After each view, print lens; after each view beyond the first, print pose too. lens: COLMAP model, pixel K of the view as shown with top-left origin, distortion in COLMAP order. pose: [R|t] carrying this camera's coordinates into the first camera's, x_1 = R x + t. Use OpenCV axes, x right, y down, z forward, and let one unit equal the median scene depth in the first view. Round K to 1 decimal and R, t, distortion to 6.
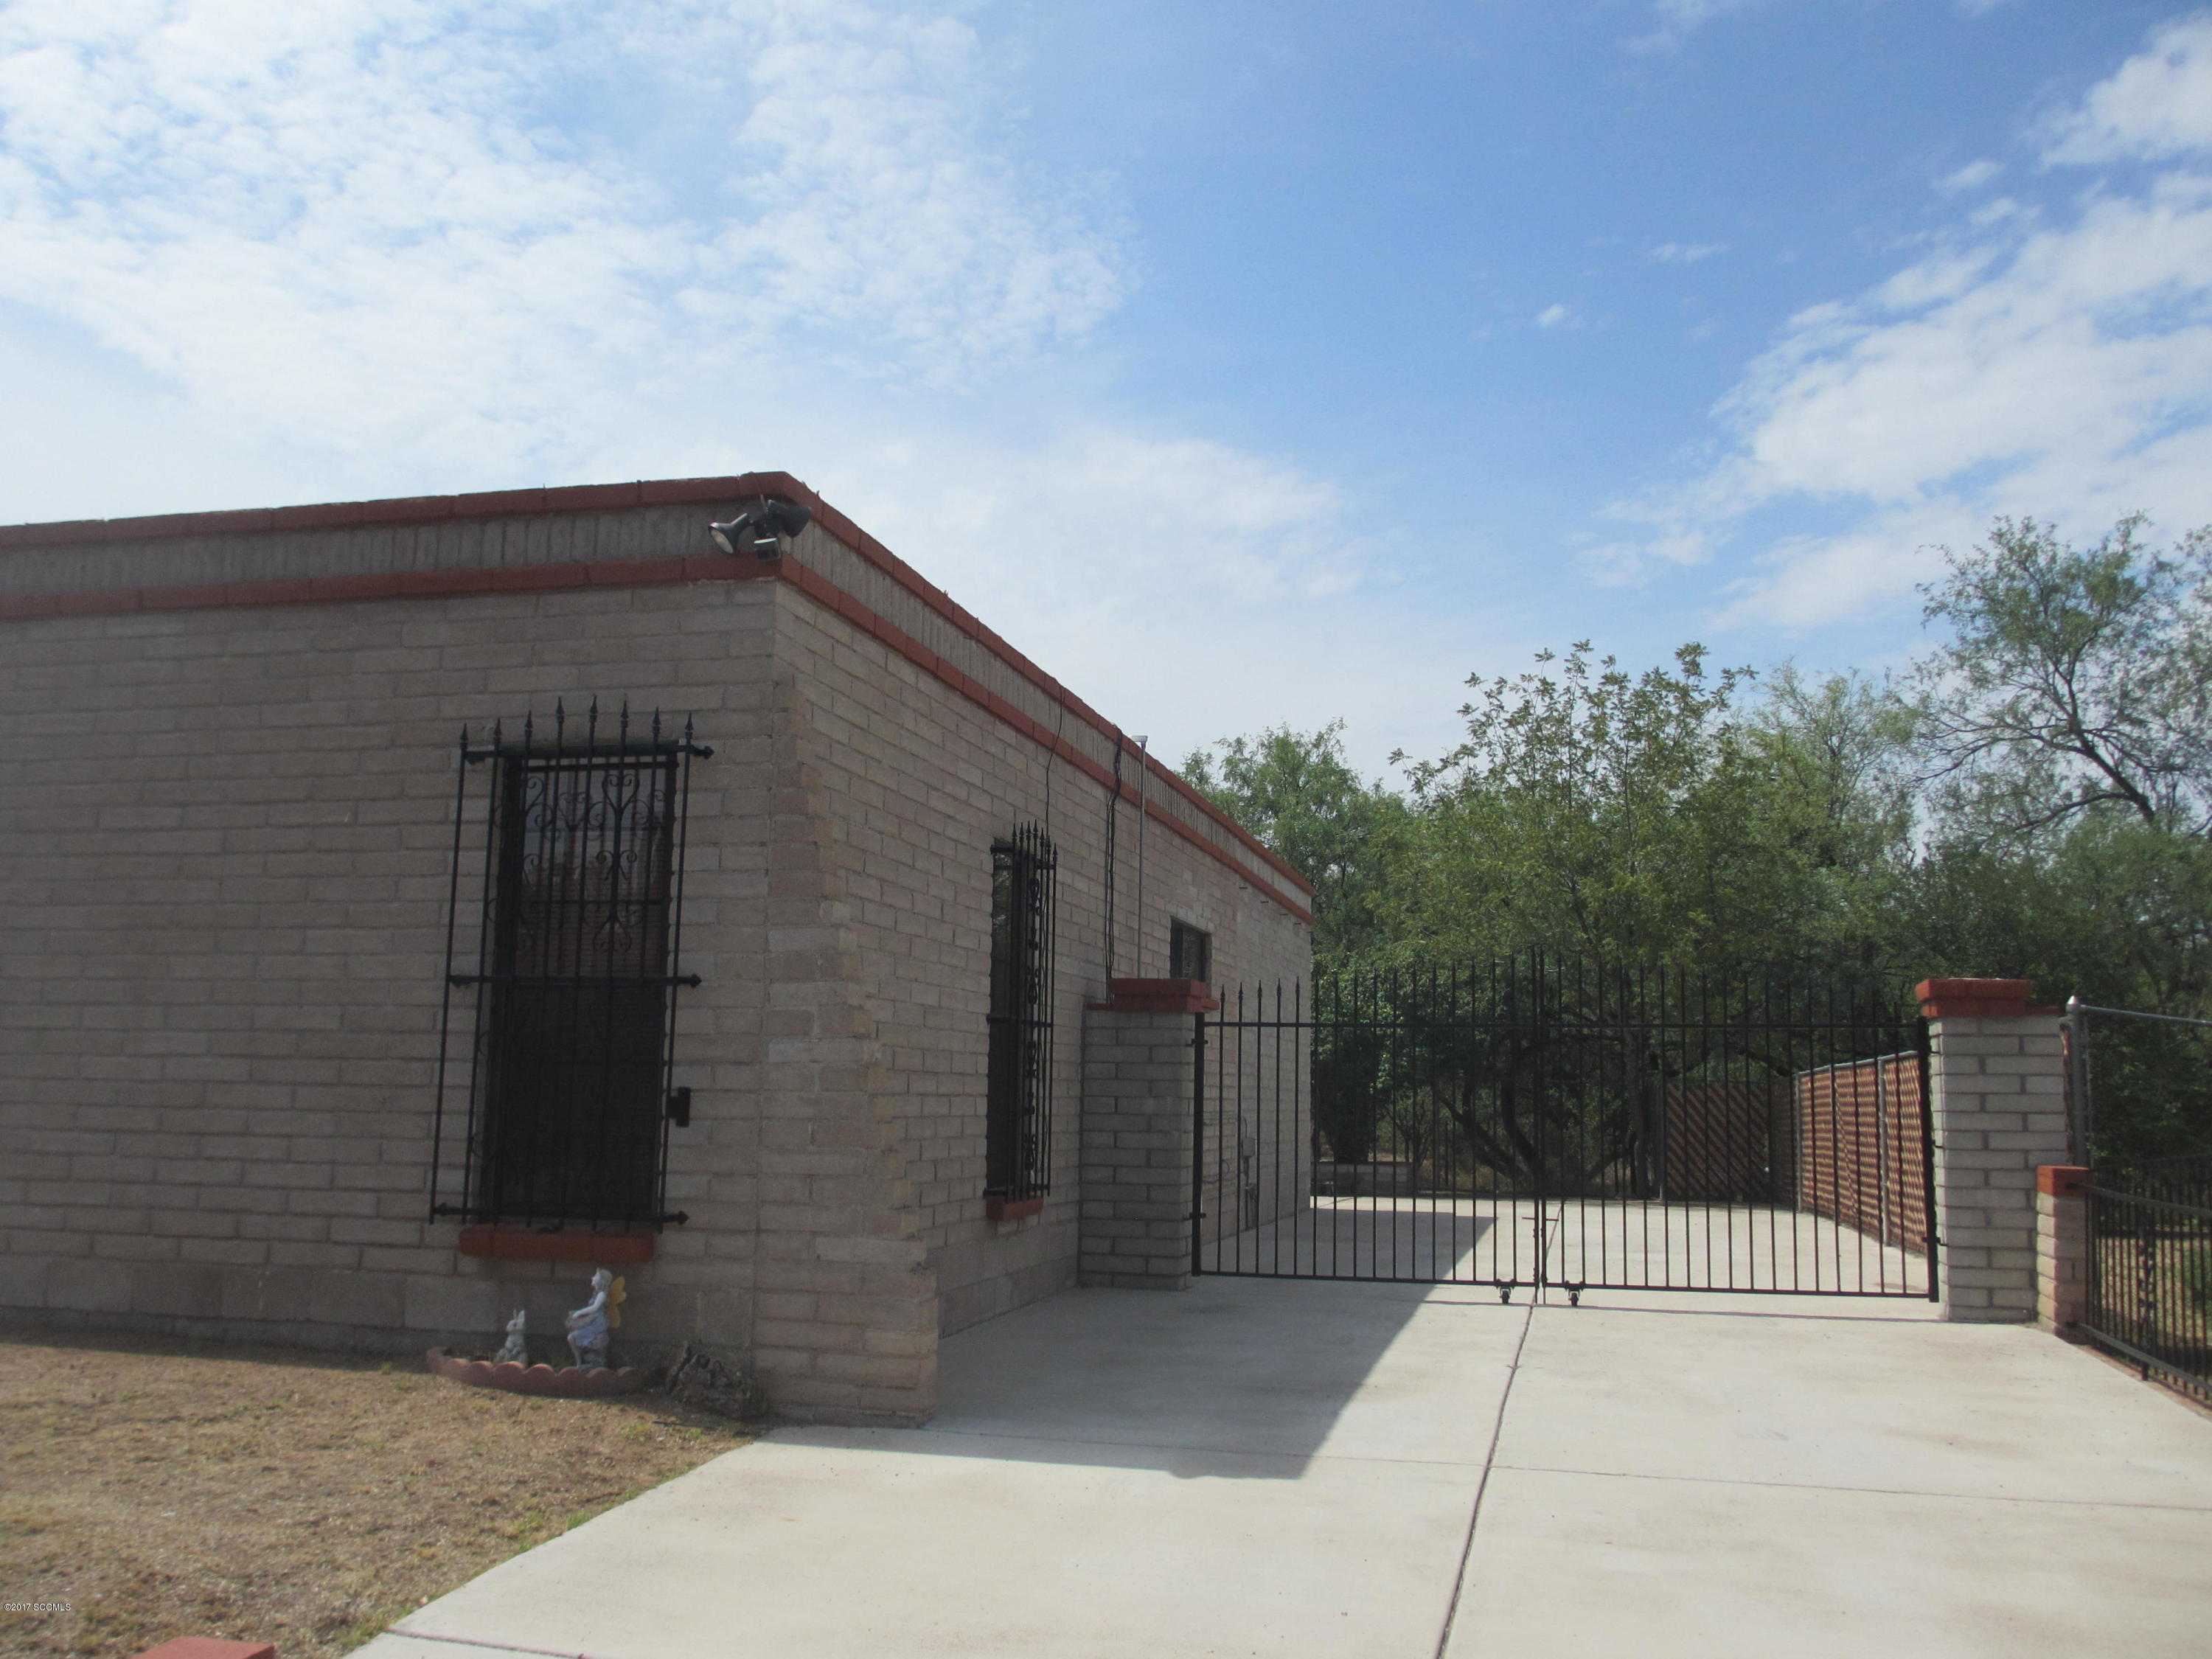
lens RADIAL K [[2009.0, 0, 1108.8], [0, 2009.0, 836.4], [0, 0, 1]] dist [-0.059348, 0.044899]
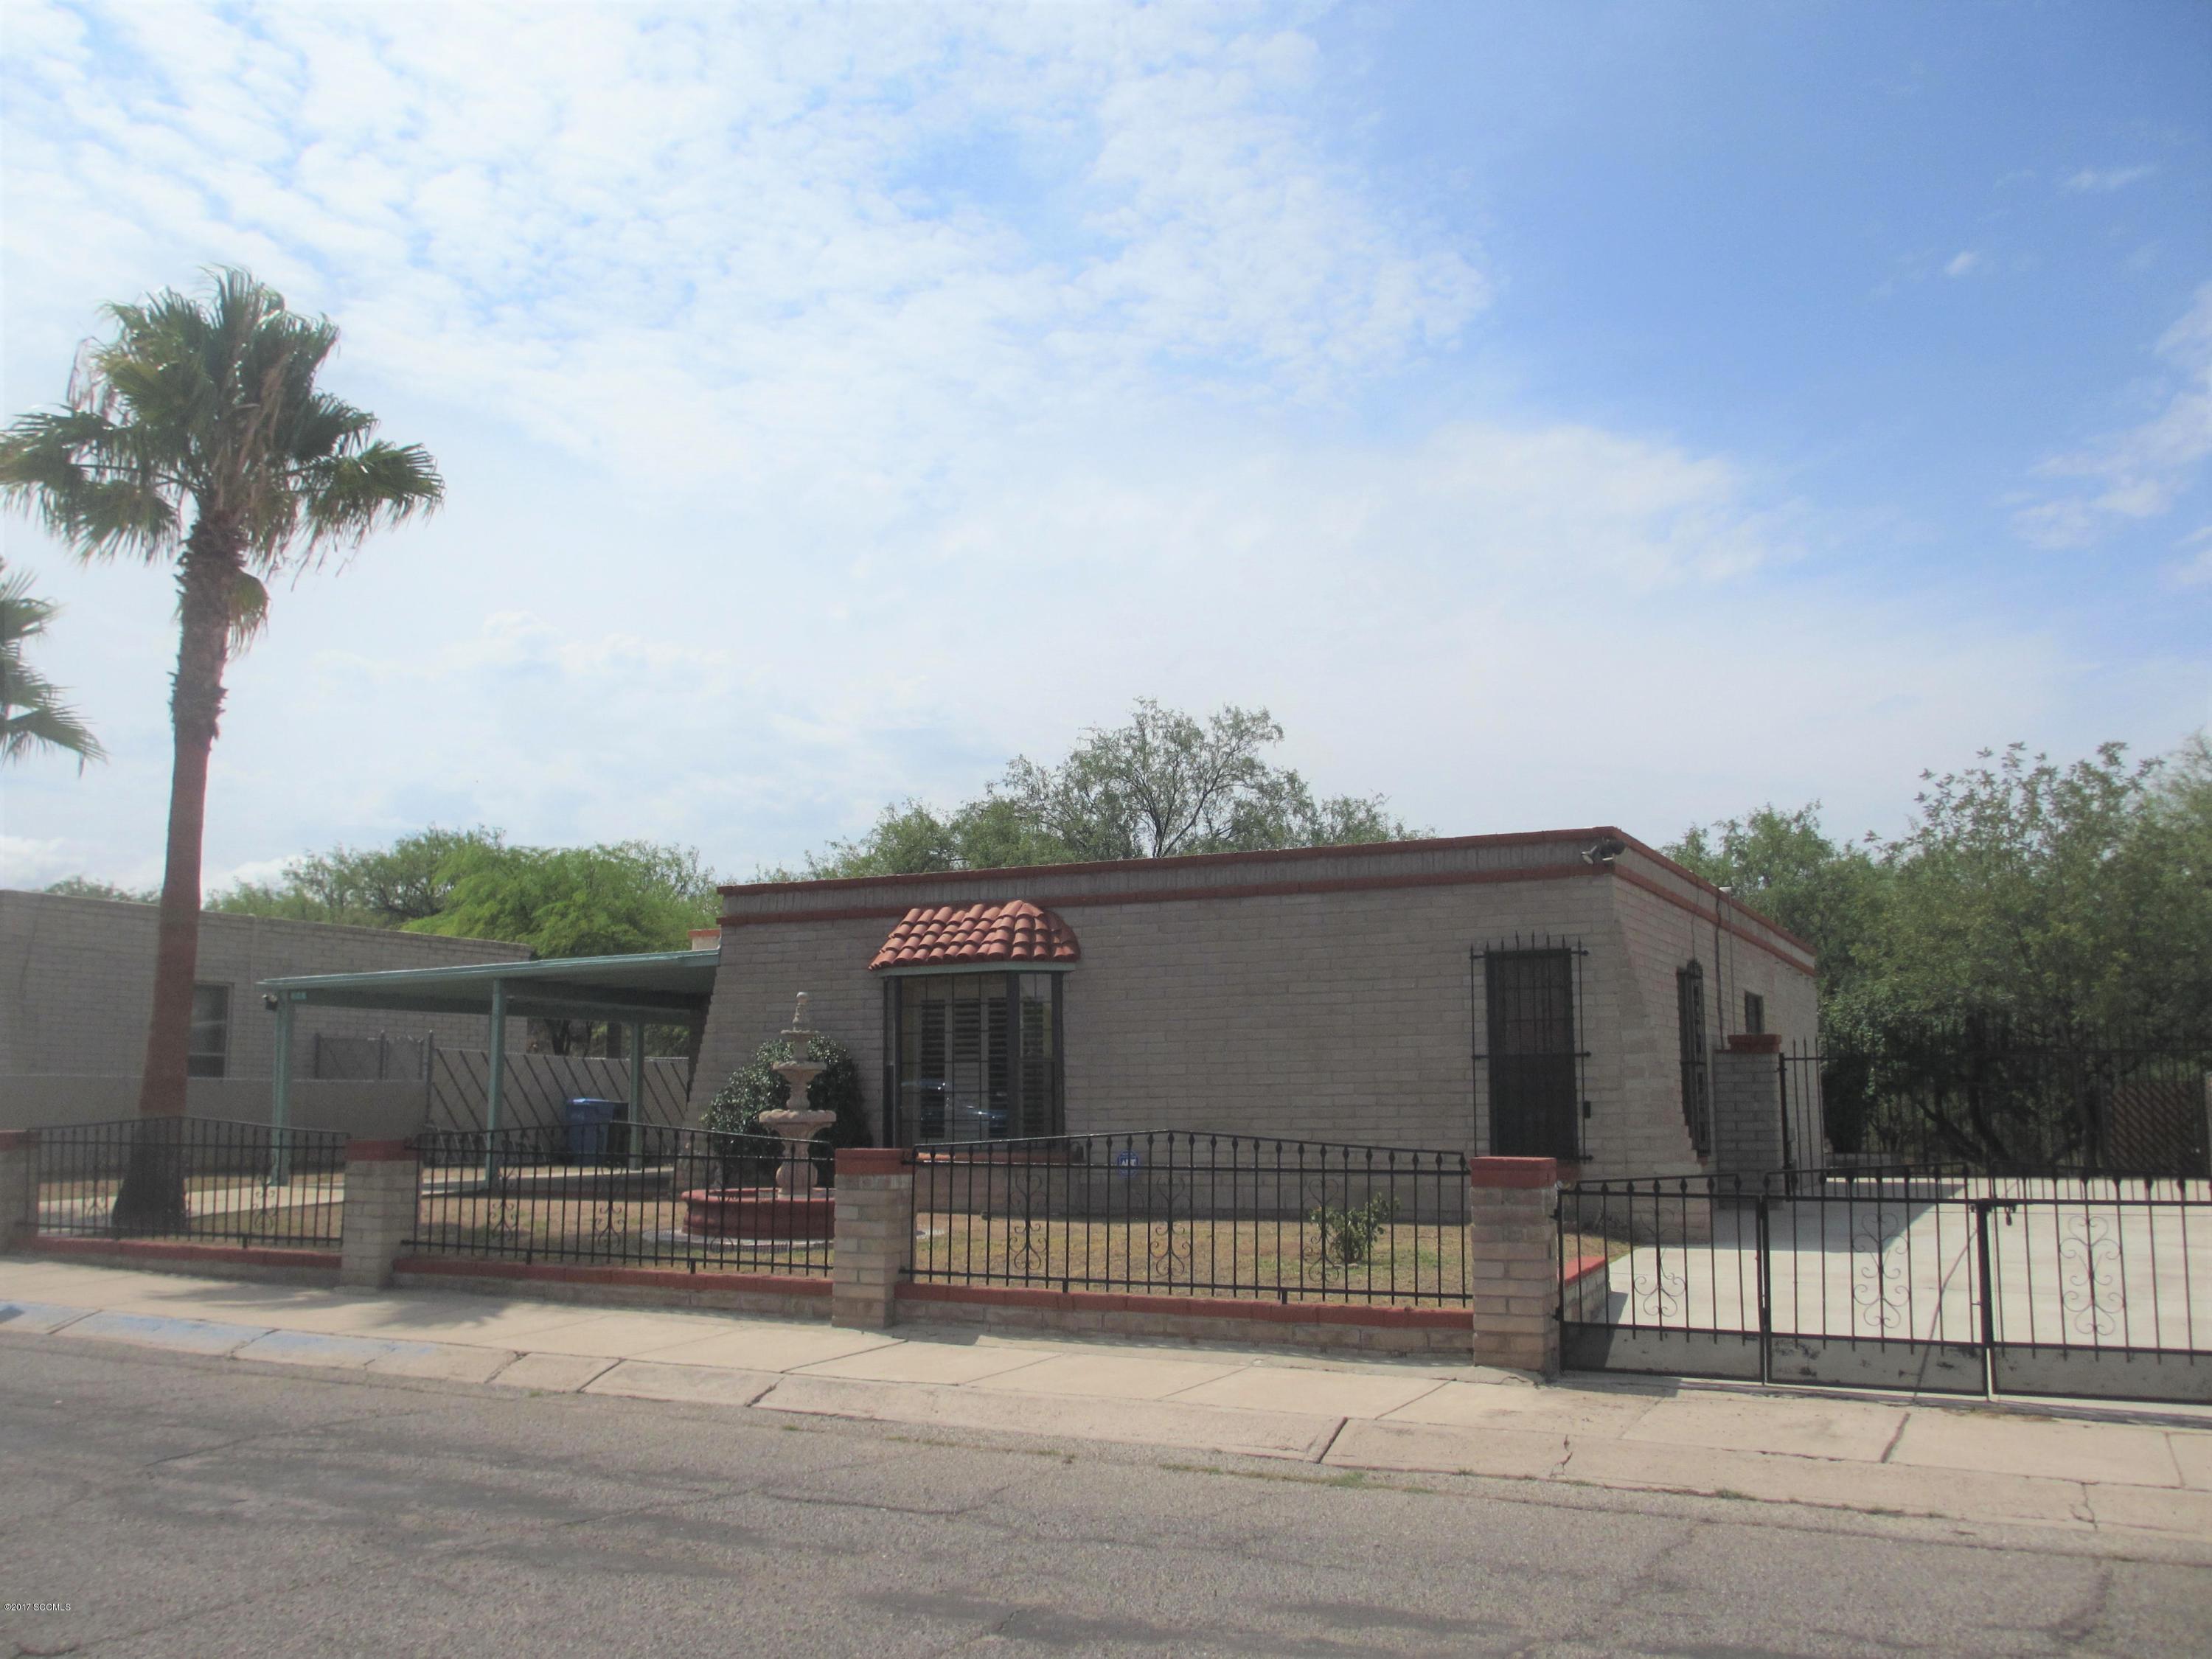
lens RADIAL K [[2009.0, 0, 1108.8], [0, 2009.0, 836.4], [0, 0, 1]] dist [-0.059348, 0.044899]
pose [[0.976841, -0.052812, -0.207349, -0.232222], [0.050648, 0.998593, -0.015737, -0.152949], [0.207888, 0.004871, 0.978141, -1.226288]]
